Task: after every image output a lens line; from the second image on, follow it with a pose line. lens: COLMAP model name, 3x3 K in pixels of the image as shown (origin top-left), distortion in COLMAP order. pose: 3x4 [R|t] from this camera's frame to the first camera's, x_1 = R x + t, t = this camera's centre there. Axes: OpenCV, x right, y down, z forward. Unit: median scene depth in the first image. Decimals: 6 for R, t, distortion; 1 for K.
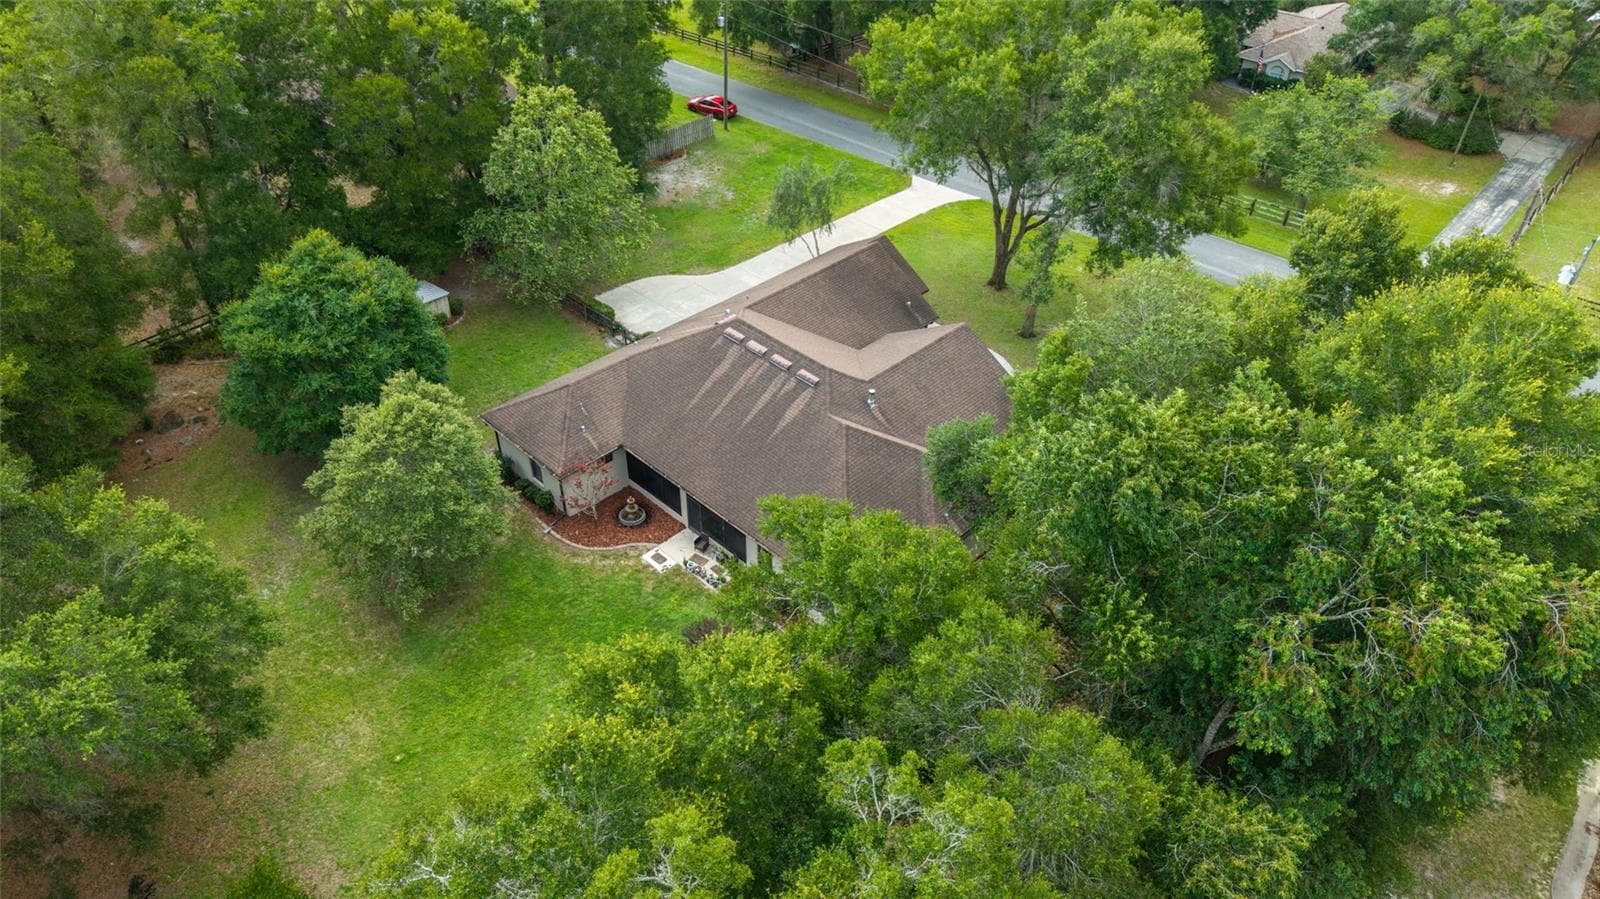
lens RADIAL K [[1097.8, 0, 800.0], [0, 1097.8, 449.5], [0, 0, 1]] dist [-0.002353, -0.000778]
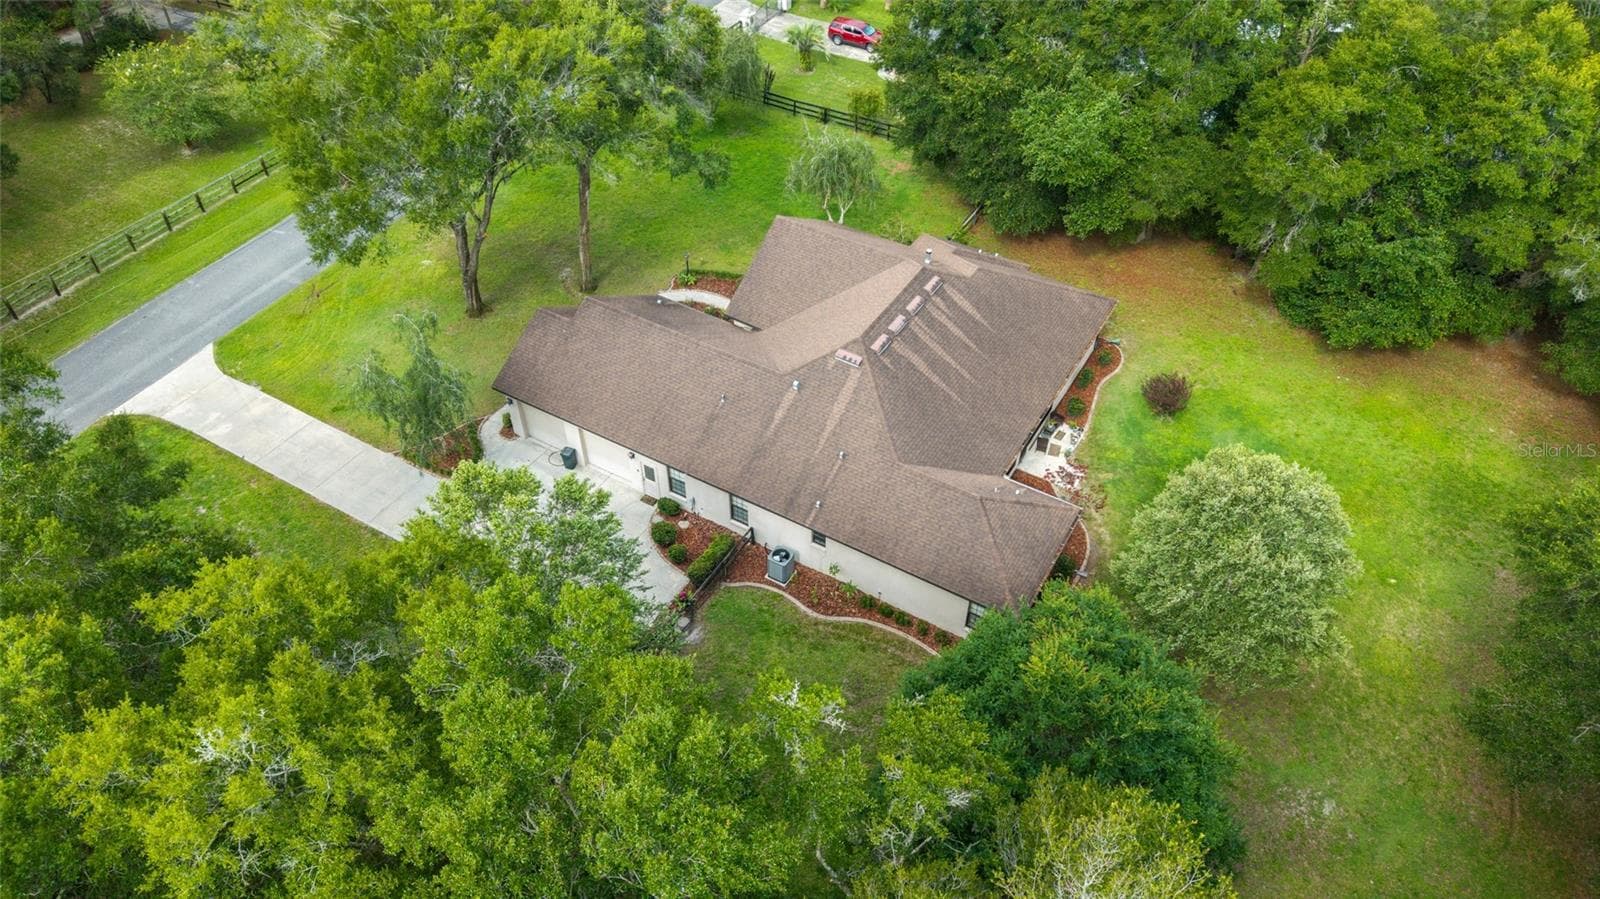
lens RADIAL K [[1097.8, 0, 800.0], [0, 1097.8, 449.5], [0, 0, 1]] dist [-0.002353, -0.000778]
pose [[-0.257108, -0.676957, 0.689655, -0.731555], [0.576458, 0.465341, 0.671680, -0.717224], [-0.775623, 0.570252, 0.270594, 0.899601]]
